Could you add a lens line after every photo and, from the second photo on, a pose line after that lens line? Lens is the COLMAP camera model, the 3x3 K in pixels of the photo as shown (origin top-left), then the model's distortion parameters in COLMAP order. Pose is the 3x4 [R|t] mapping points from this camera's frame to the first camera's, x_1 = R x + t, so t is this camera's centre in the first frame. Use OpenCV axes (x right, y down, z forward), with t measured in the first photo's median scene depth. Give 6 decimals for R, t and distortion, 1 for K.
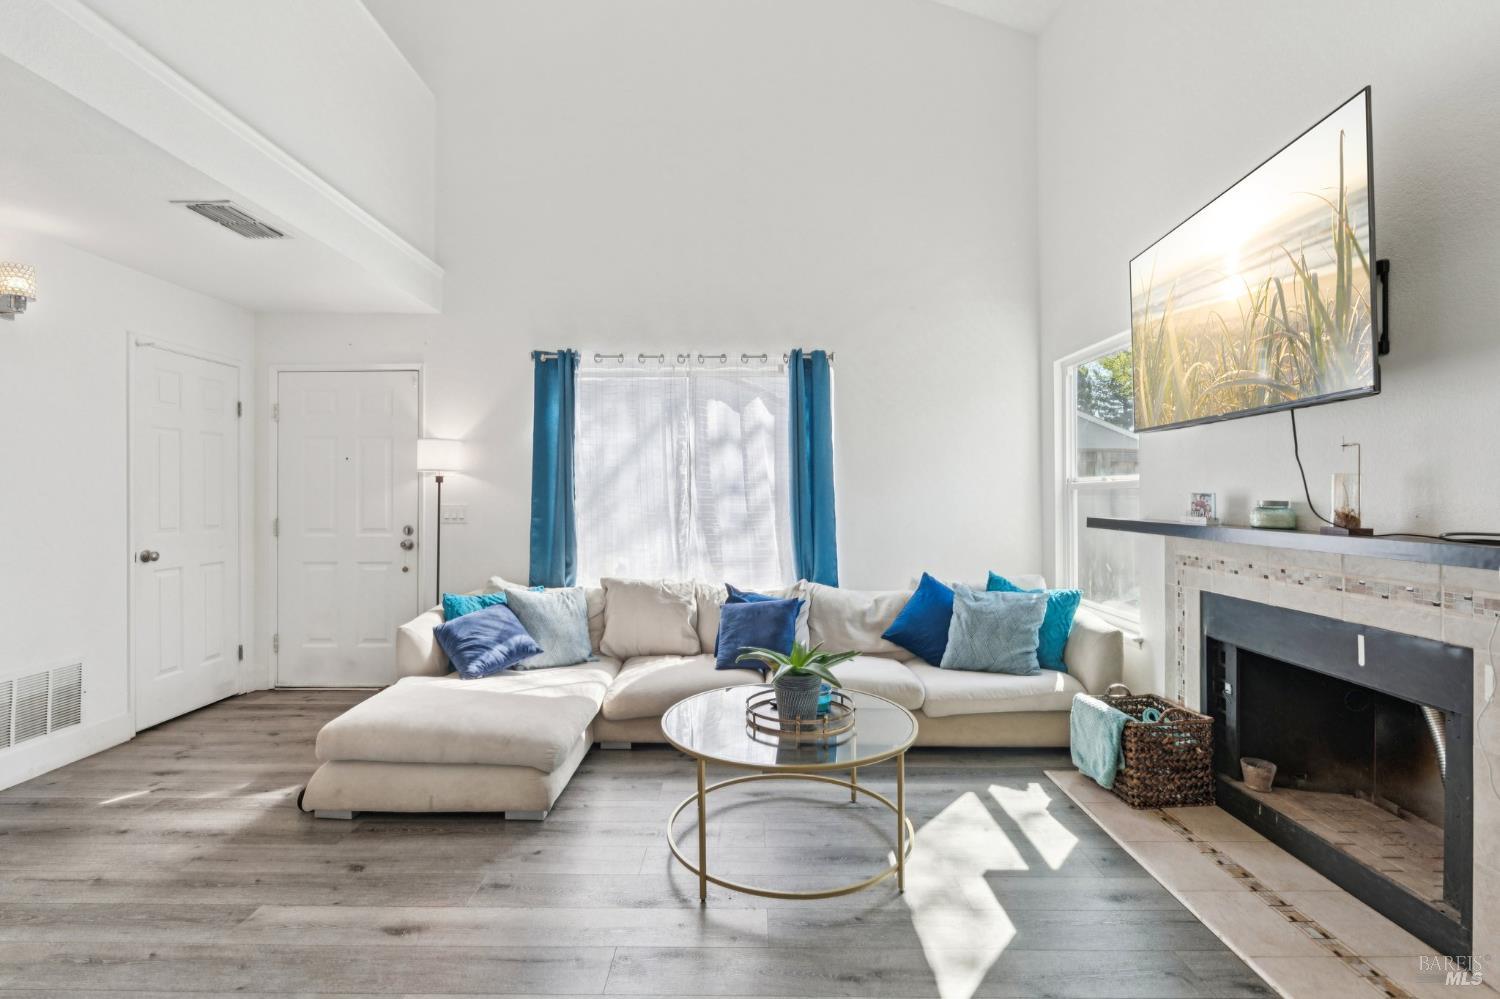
lens RADIAL K [[680.9, 0, 748.1], [0, 680.9, 493.1], [0, 0, 1]] dist [-0.005800, -0.000431]
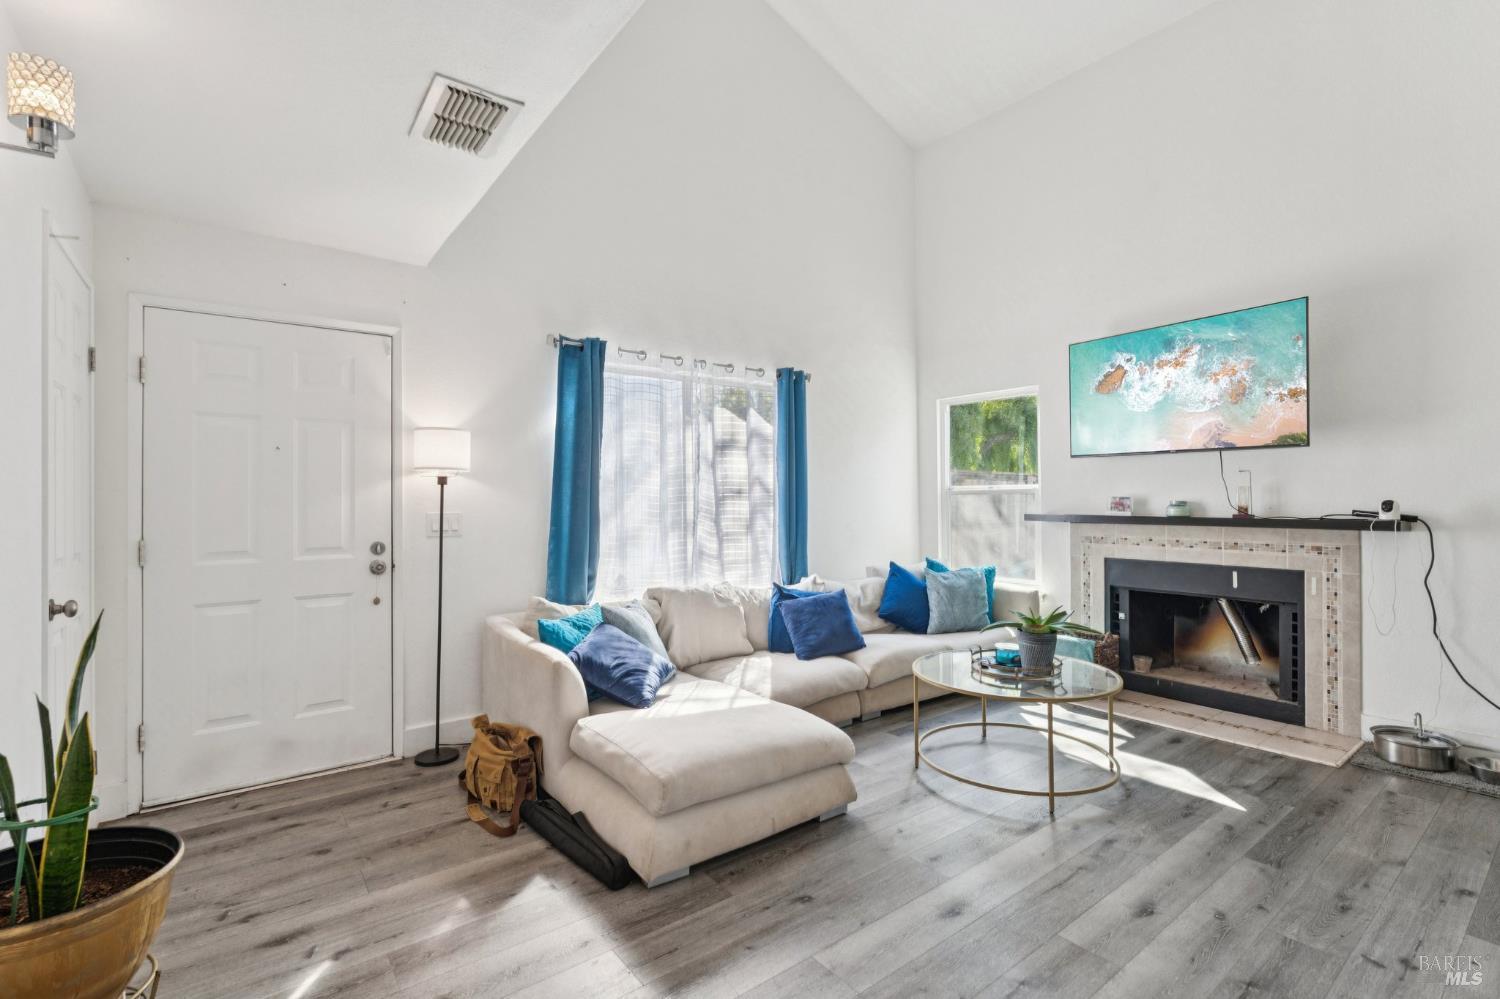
lens RADIAL K [[680.9, 0, 740.3], [0, 680.9, 496.5], [0, 0, 1]] dist [-0.005800, -0.000431]
pose [[0.790903, 0.000146, 0.611942, -0.781278], [0.002789, 0.999989, -0.003843, 0.002257], [-0.611935, 0.004746, 0.790893, 0.201837]]
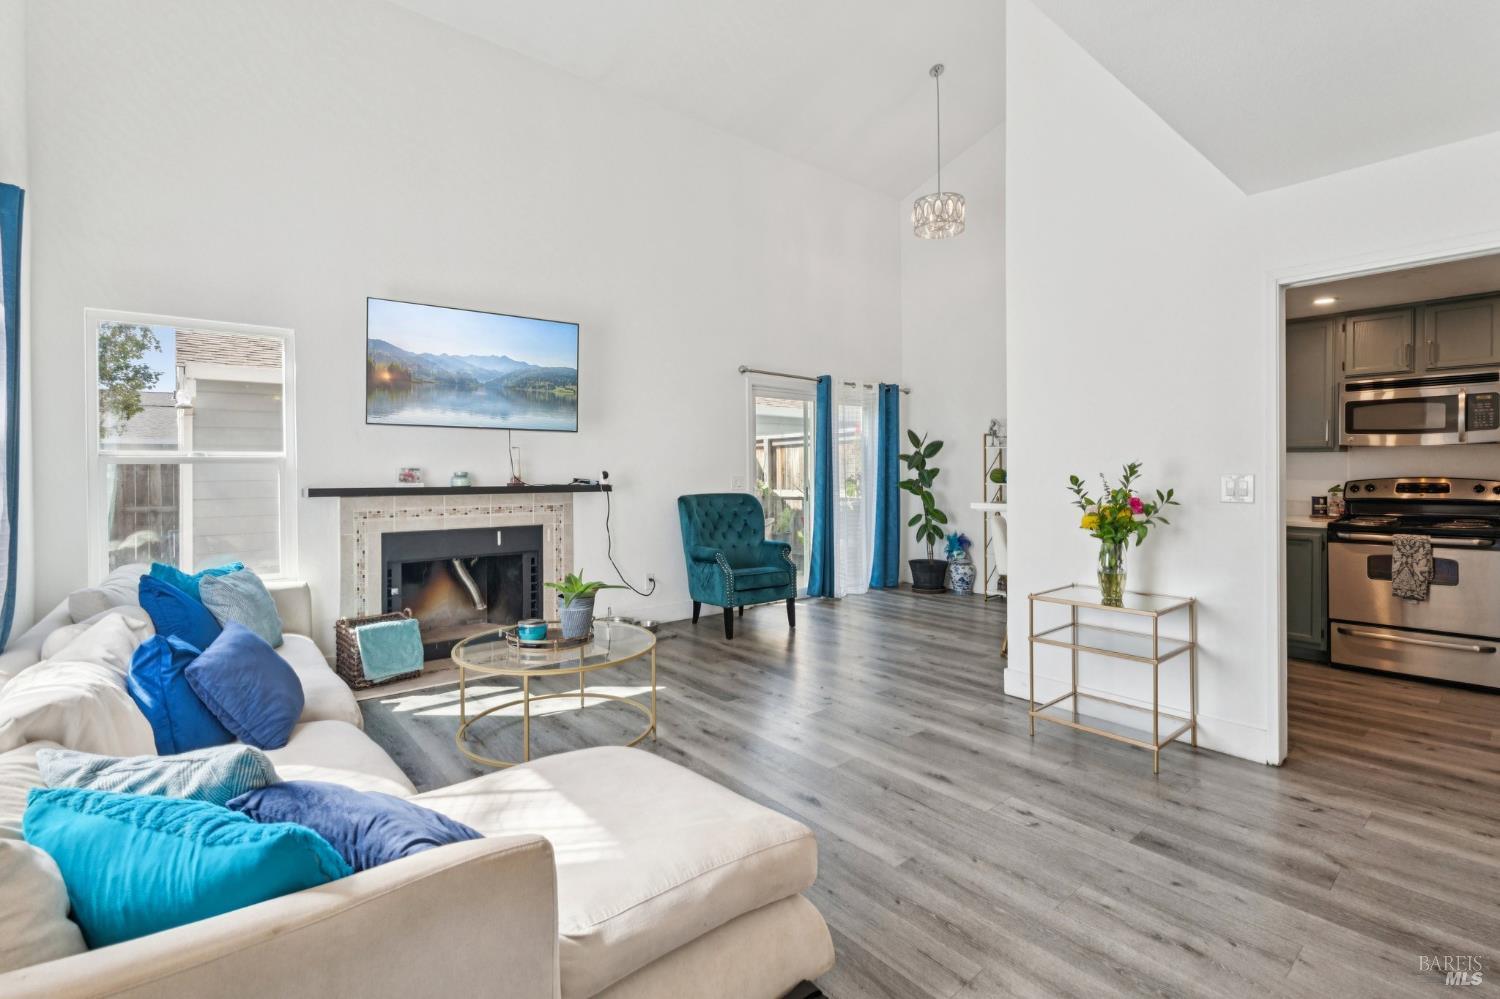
lens RADIAL K [[680.9, 0, 759.0], [0, 680.9, 471.8], [0, 0, 1]] dist [-0.005800, -0.000431]
pose [[-0.658638, -0.000218, 0.752460, -0.789935], [-0.000563, 1.000000, -0.000203, 0.006963], [-0.752460, -0.000557, -0.658638, 1.068318]]
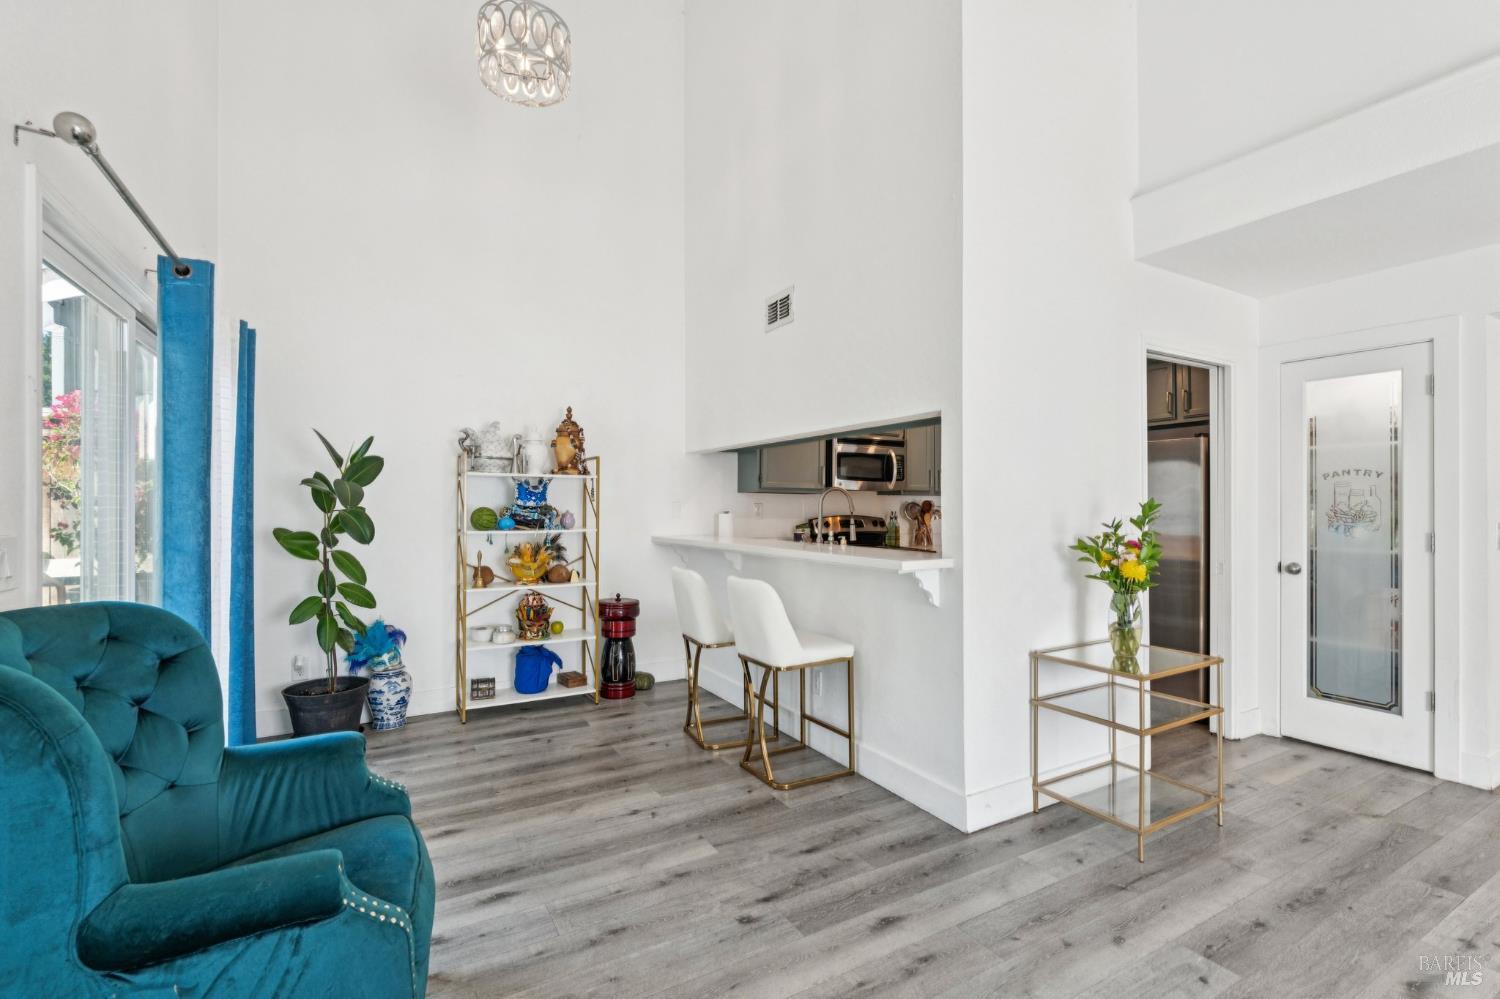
lens RADIAL K [[680.9, 0, 762.5], [0, 680.9, 506.8], [0, 0, 1]] dist [-0.005800, -0.000431]
pose [[-0.869250, -0.000099, -0.494374, 0.325110], [0.001418, 0.999995, -0.002693, 0.001162], [0.494372, -0.003042, -0.869245, 0.598964]]
